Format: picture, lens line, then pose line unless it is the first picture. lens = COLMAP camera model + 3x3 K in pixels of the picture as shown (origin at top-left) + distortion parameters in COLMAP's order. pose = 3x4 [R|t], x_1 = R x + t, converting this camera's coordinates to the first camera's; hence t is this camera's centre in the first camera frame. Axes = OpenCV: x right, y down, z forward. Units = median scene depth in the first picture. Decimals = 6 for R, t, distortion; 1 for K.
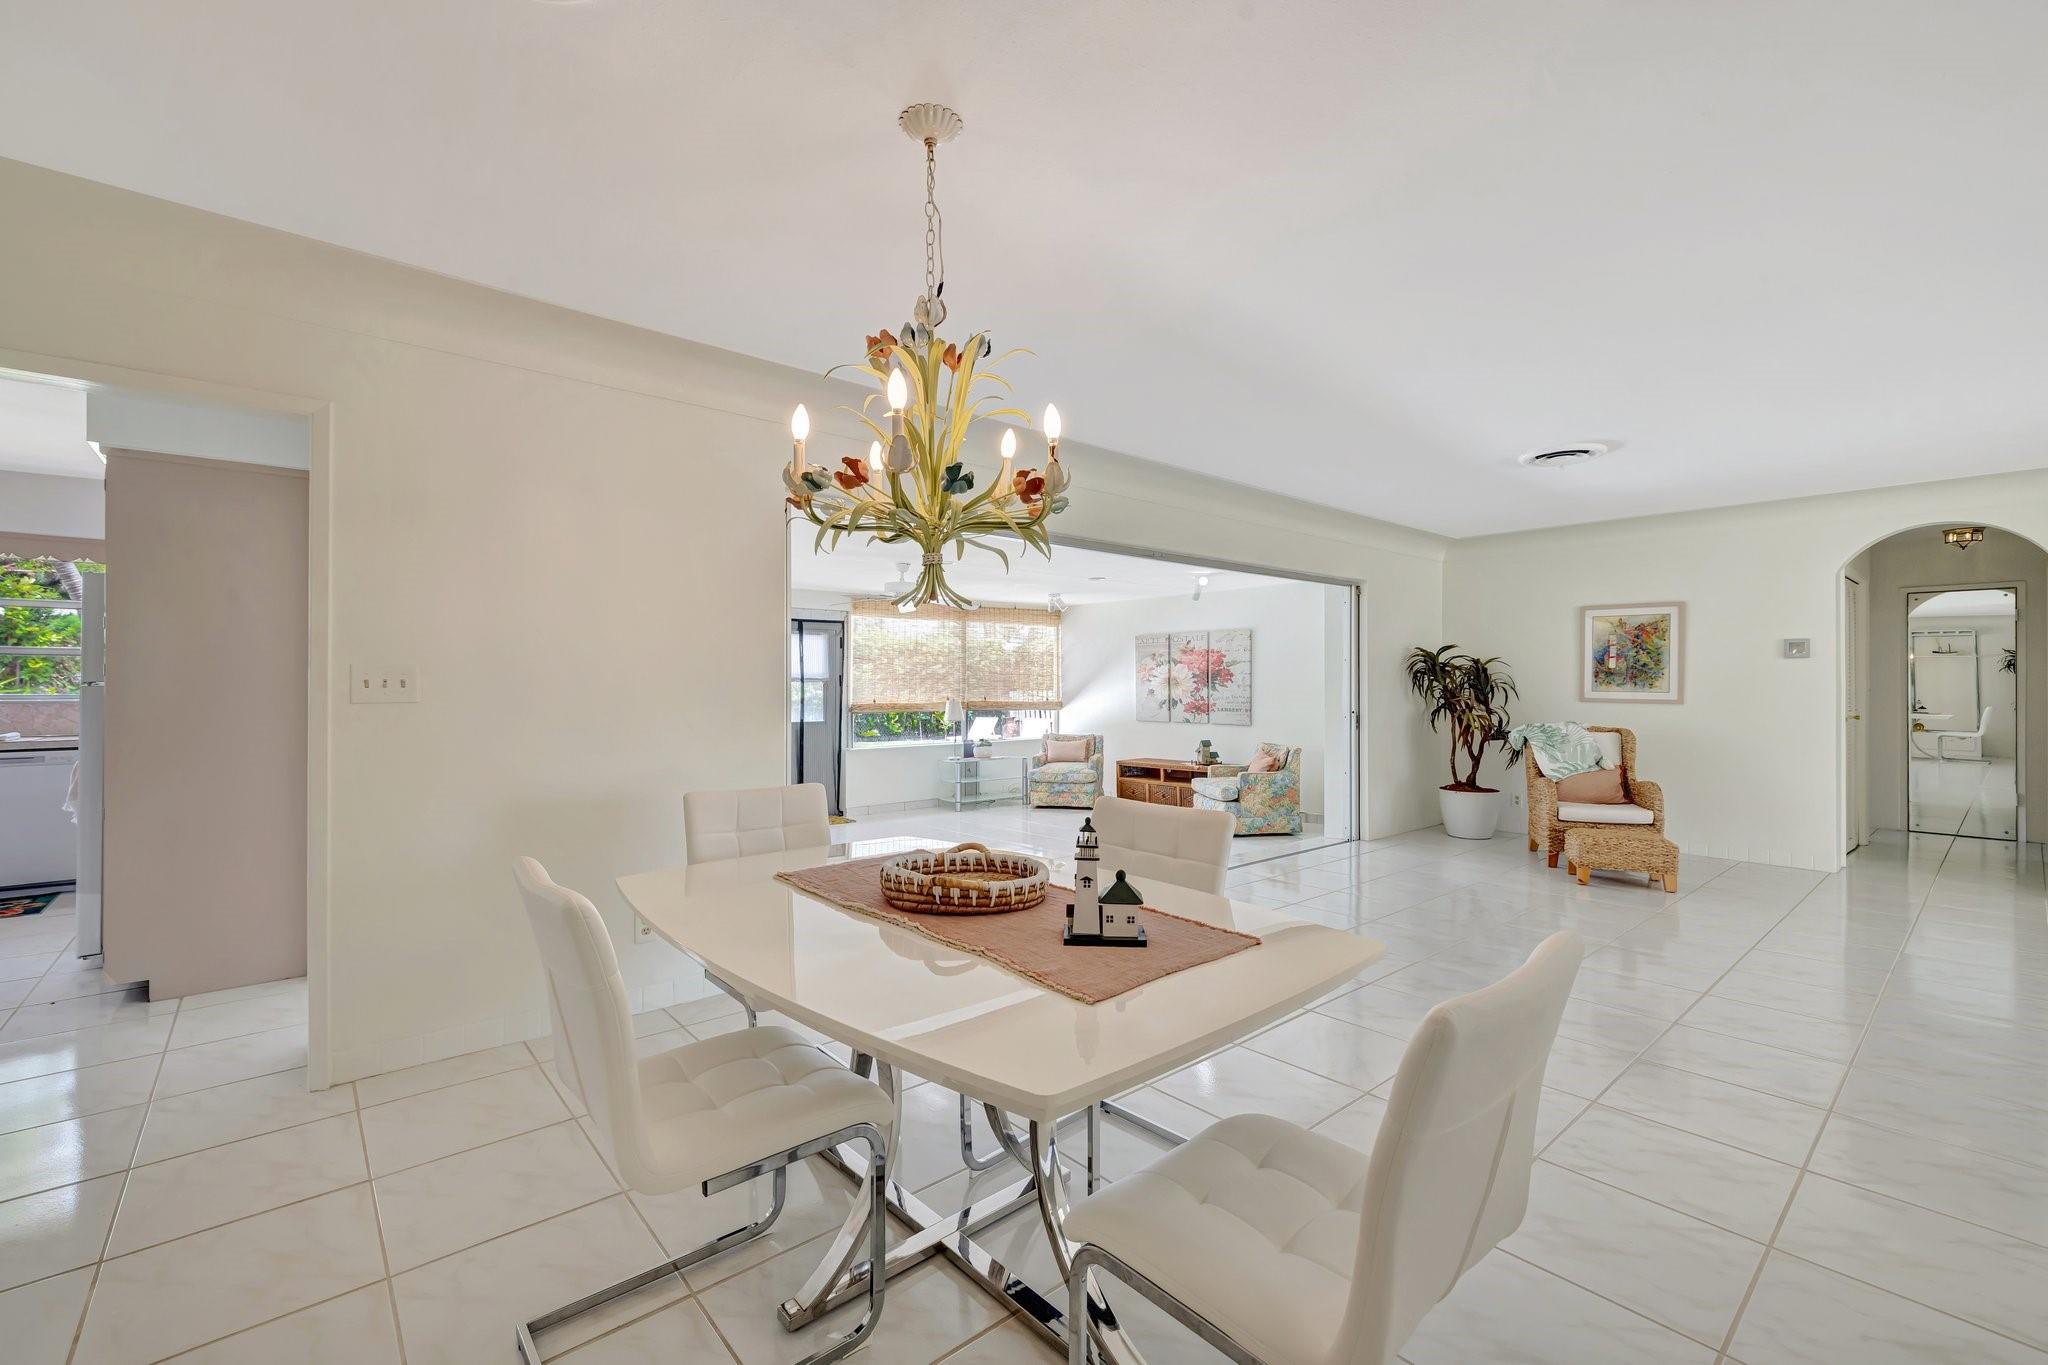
lens RADIAL K [[867.3, 0, 1032.6], [0, 867.3, 683.7], [0, 0, 1]] dist [0.000119, 0.000301]
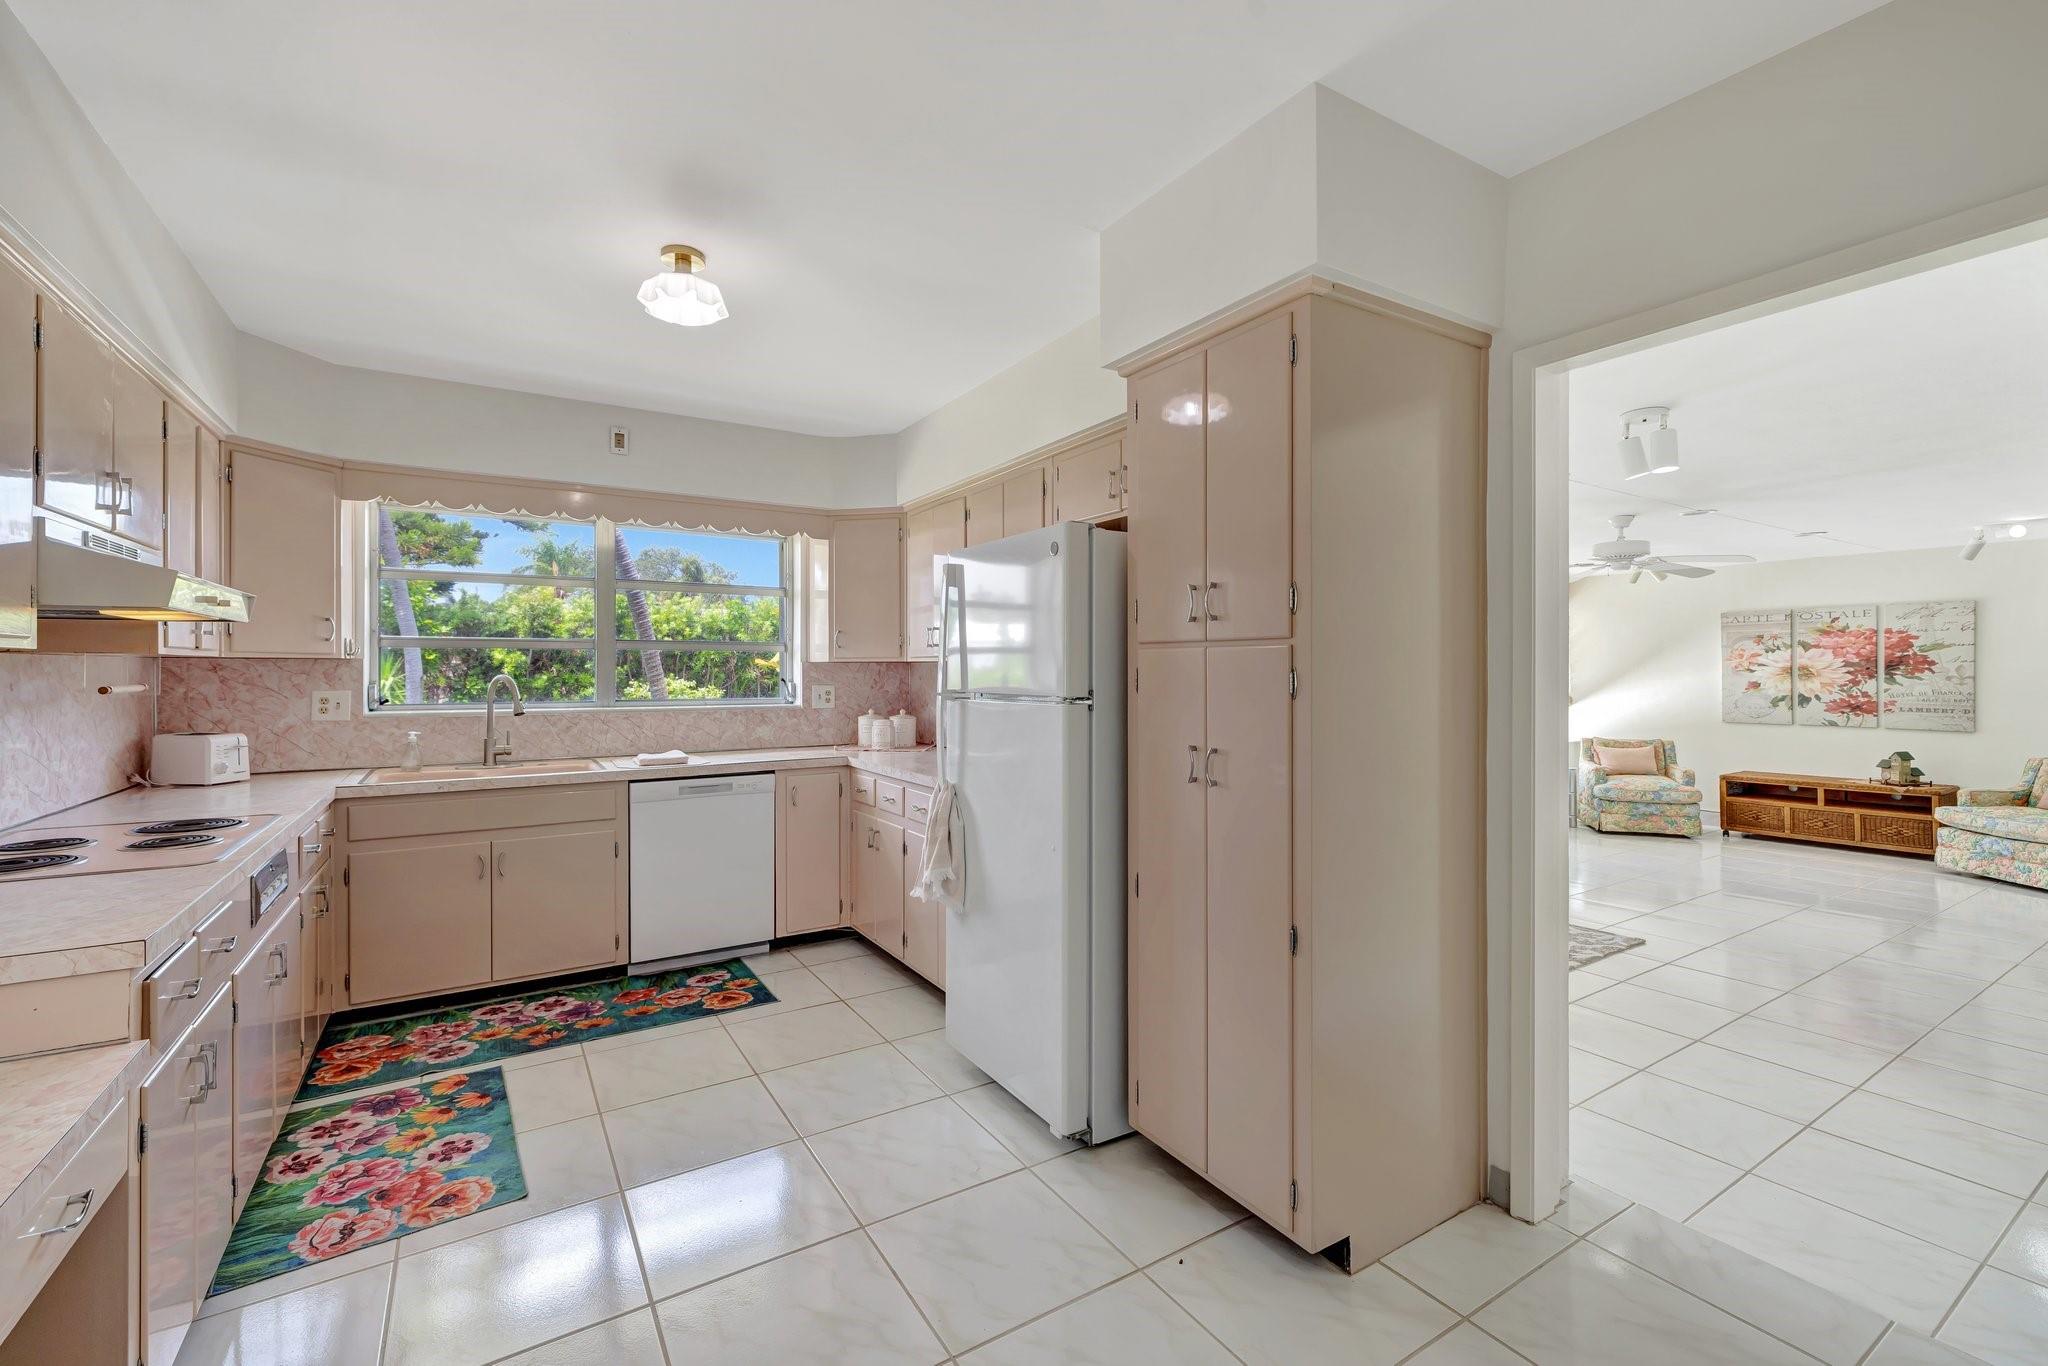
lens RADIAL K [[867.3, 0, 1009.8], [0, 867.3, 674.3], [0, 0, 1]] dist [0.000119, 0.000301]
pose [[0.988738, -0.002562, -0.149637, -0.417890], [0.003940, 0.999953, 0.008914, -0.009973], [0.149607, -0.009403, 0.988701, 0.148111]]
